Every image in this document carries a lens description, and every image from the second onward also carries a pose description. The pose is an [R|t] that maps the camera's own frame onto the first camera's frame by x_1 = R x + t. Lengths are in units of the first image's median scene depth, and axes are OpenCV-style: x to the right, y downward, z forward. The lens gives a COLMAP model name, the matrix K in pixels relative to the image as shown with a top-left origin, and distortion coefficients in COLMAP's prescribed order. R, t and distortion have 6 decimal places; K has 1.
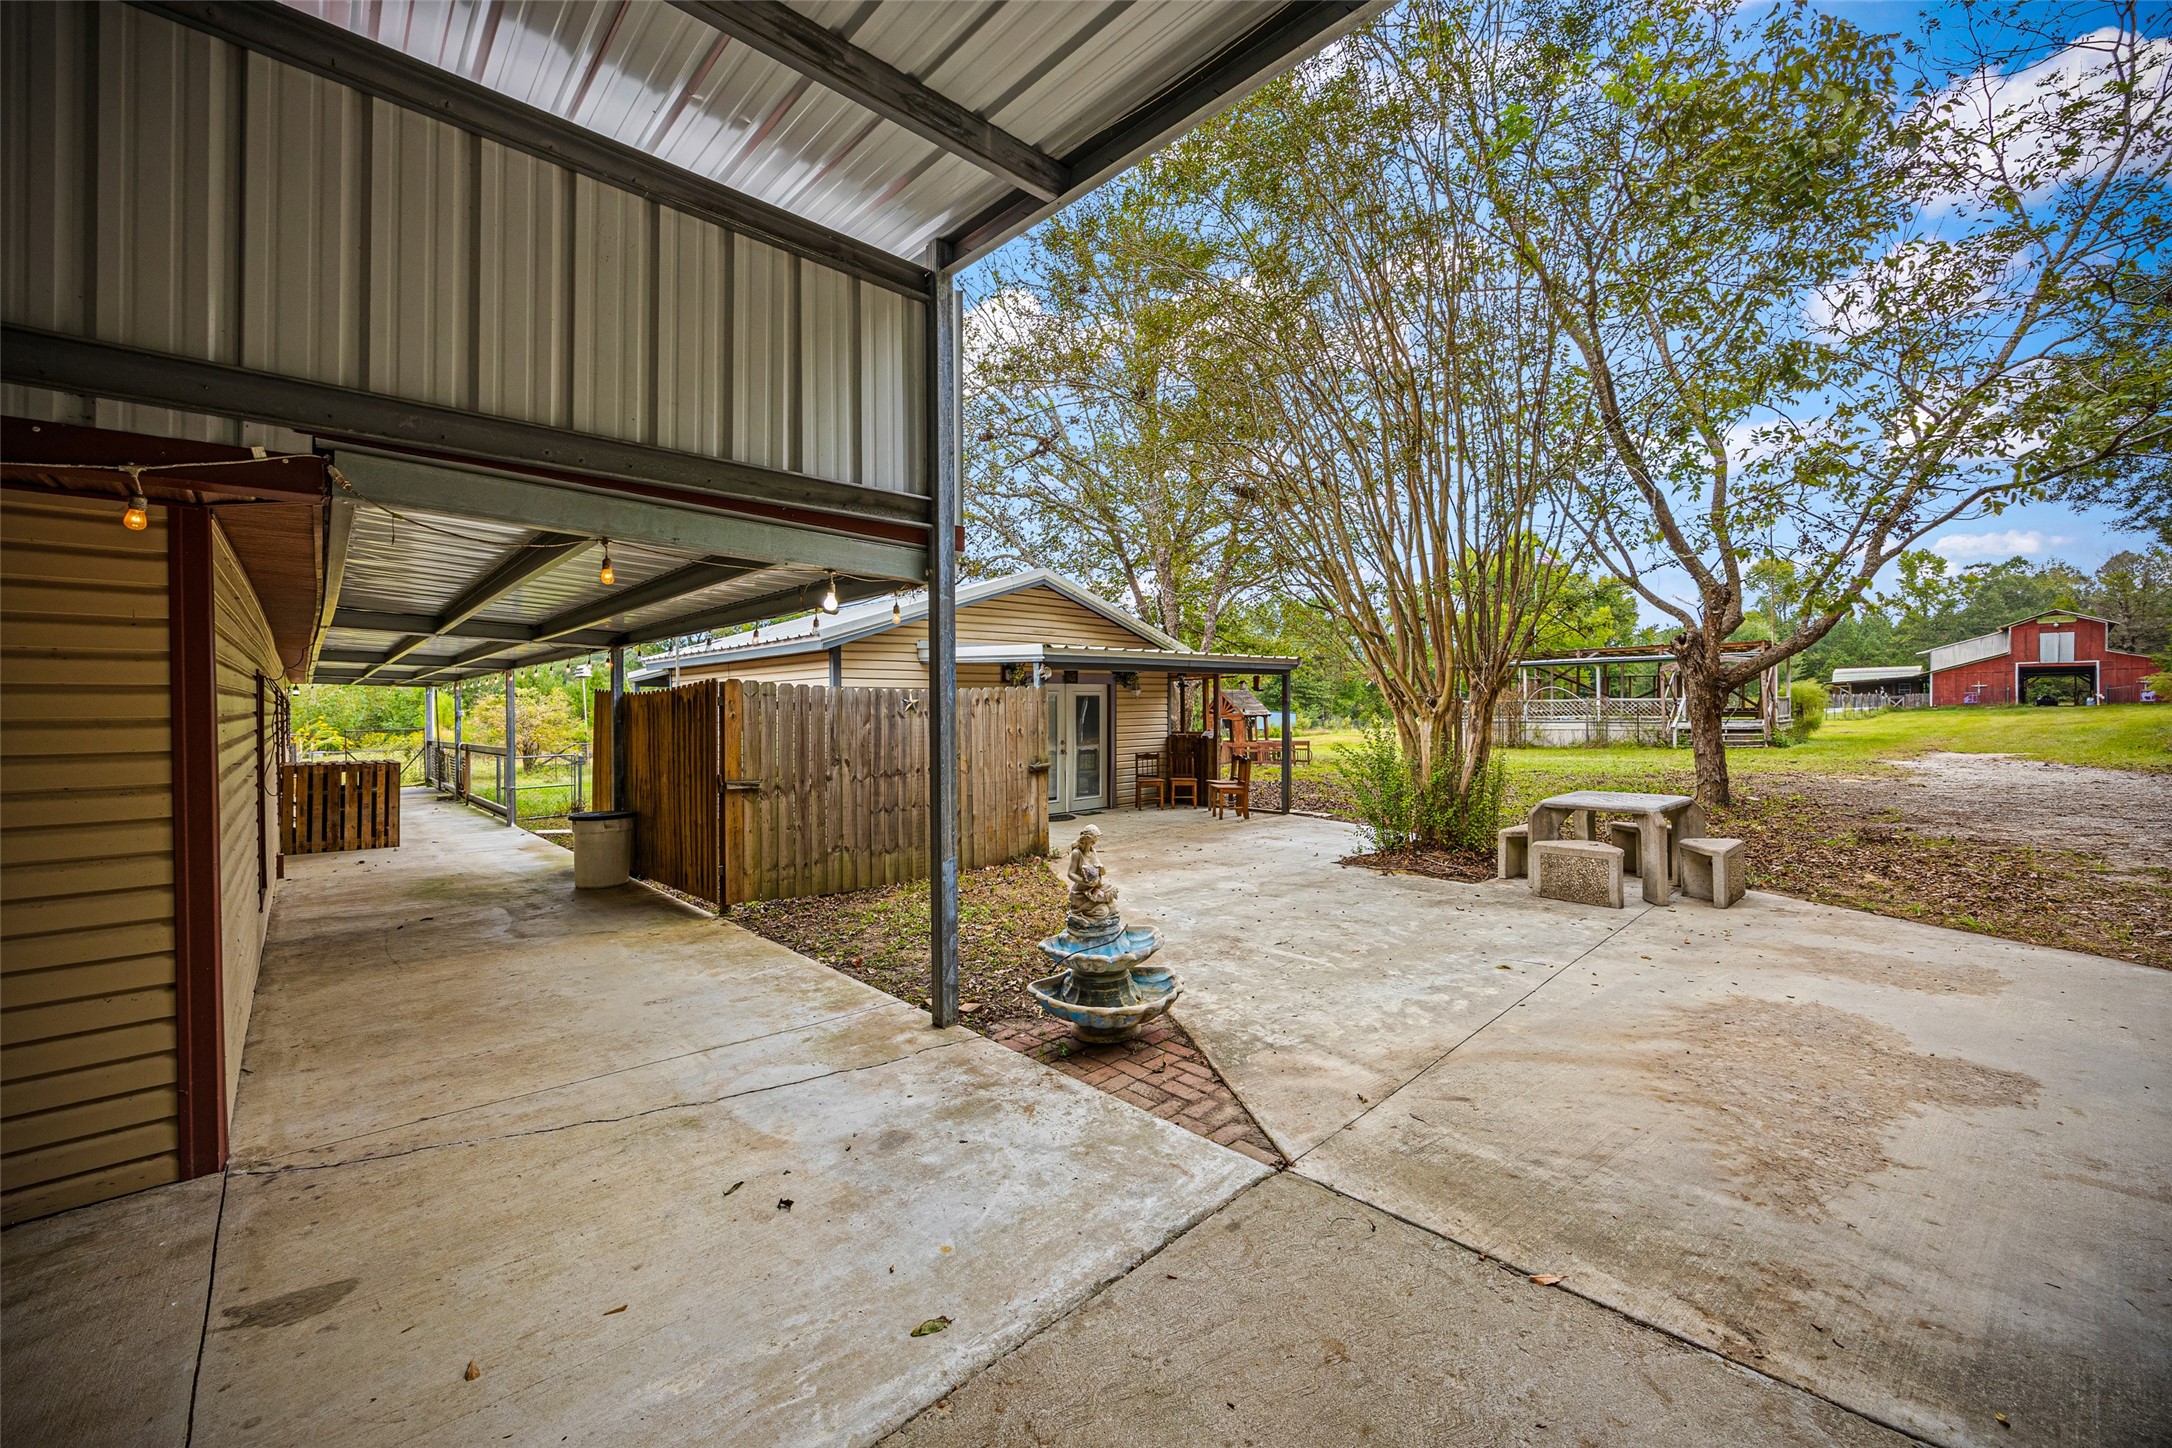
lens RADIAL K [[850.3, 0, 1079.3], [0, 850.3, 715.1], [0, 0, 1]] dist [-0.001843, -0.000166]
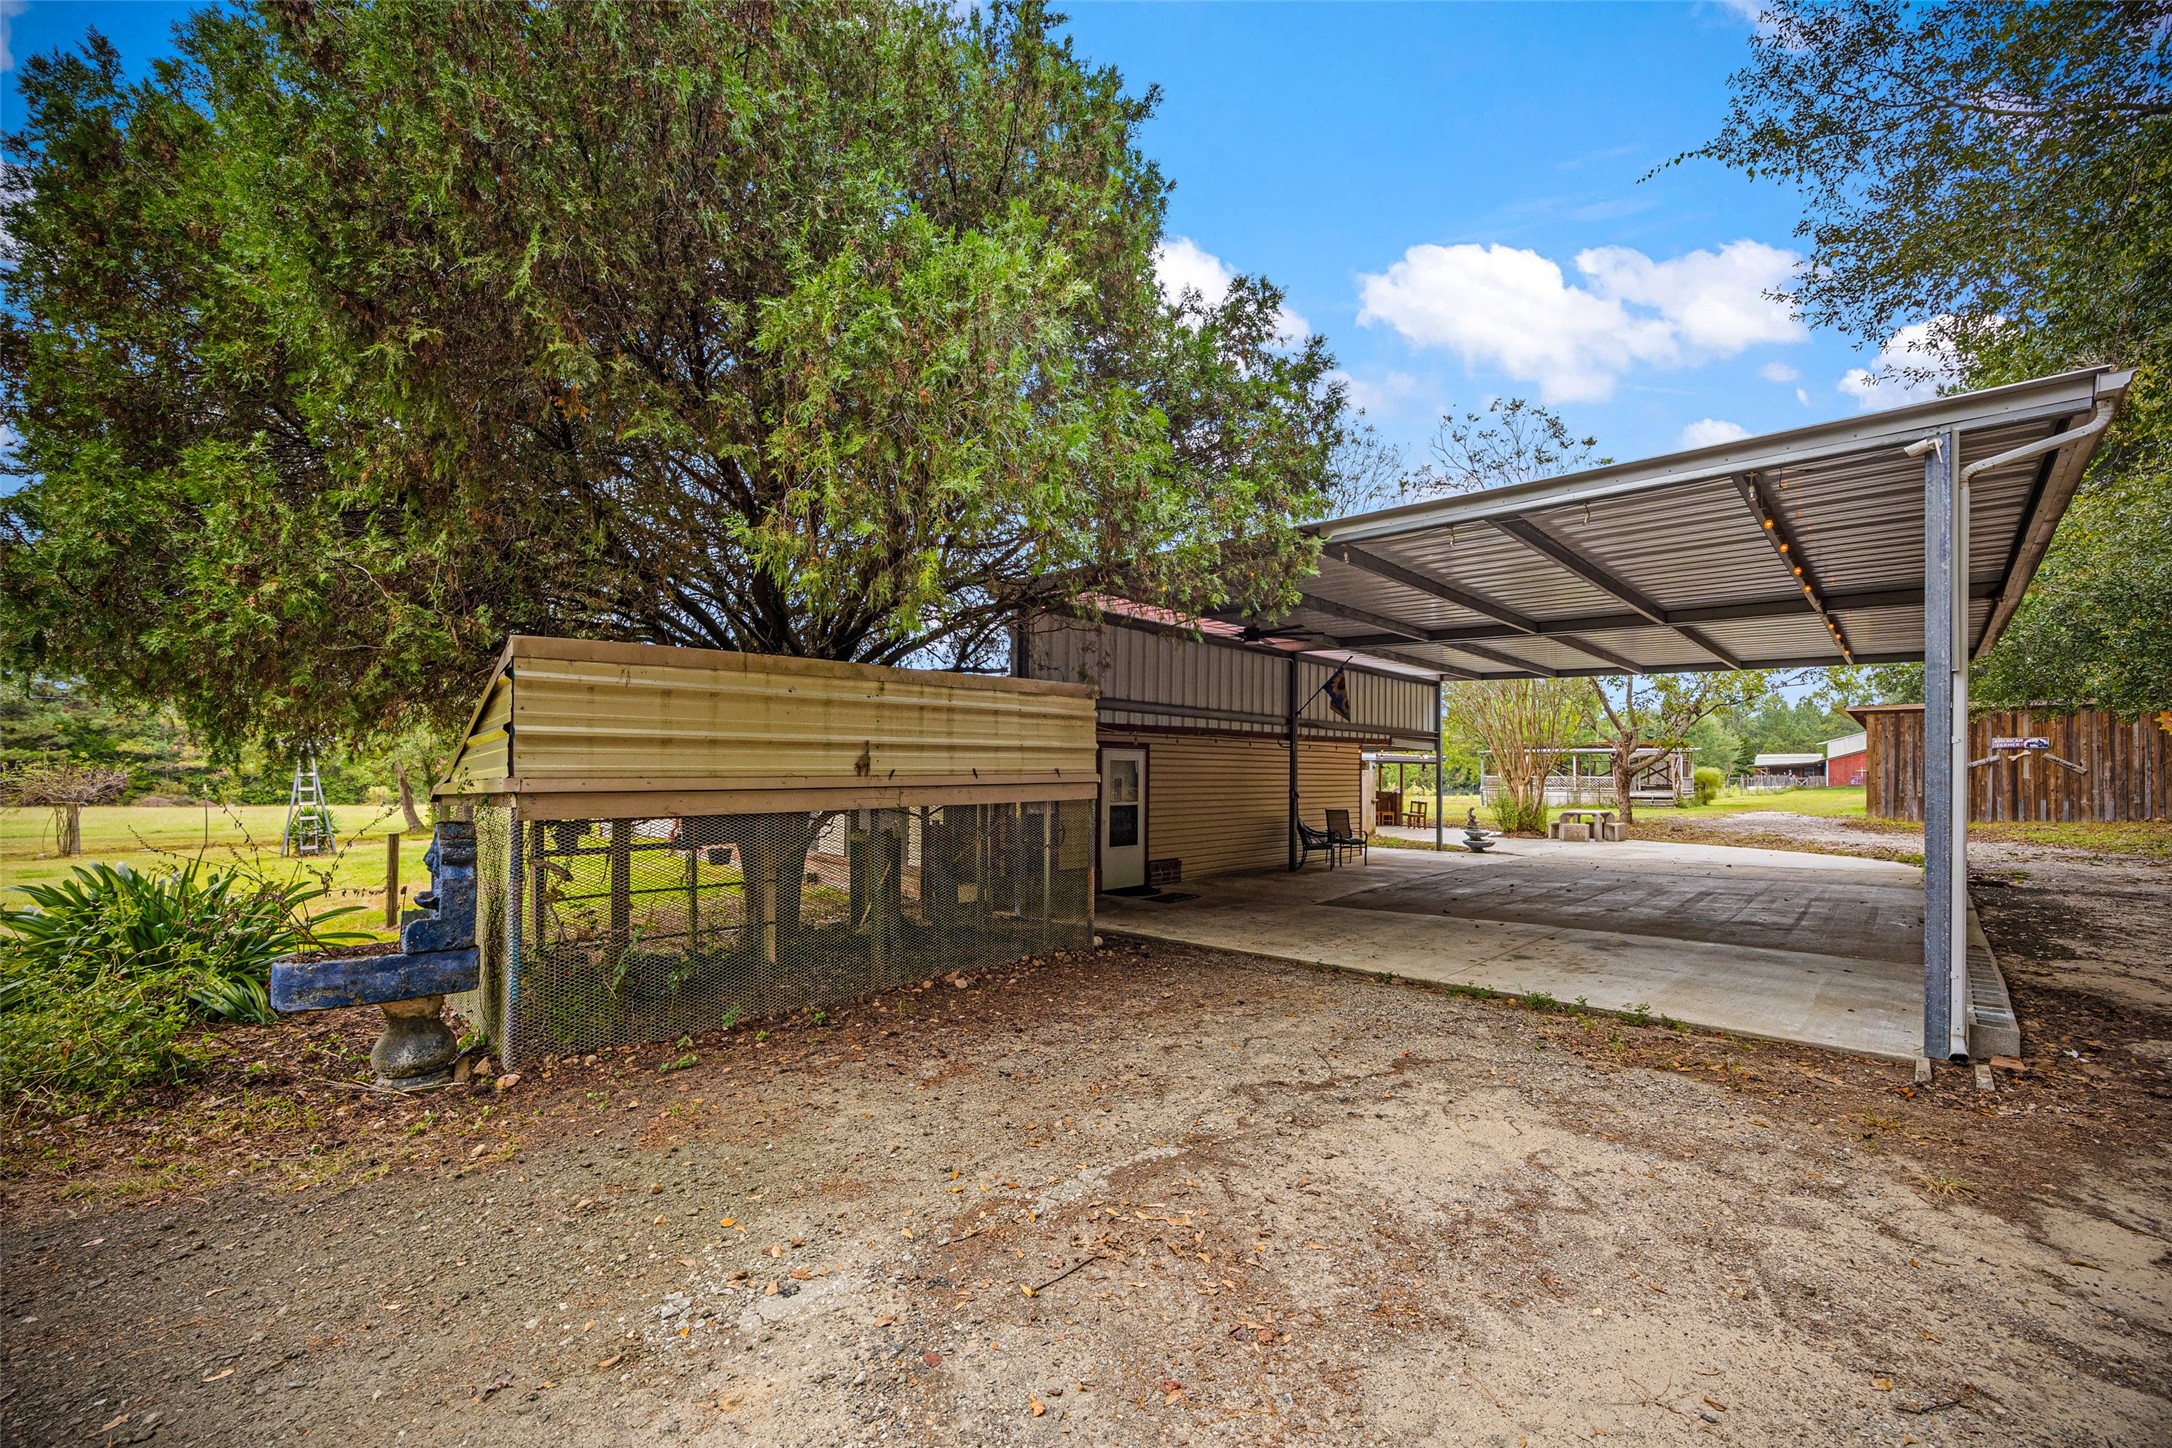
lens RADIAL K [[889.9, 0, 1082.6], [0, 889.9, 749.8], [0, 0, 1]] dist [-0.001801, -0.000336]
pose [[0.998553, 0.023051, 0.048582, -0.352438], [-0.021503, 0.999252, -0.032134, 0.004022], [-0.049287, 0.031043, 0.998302, -0.555226]]
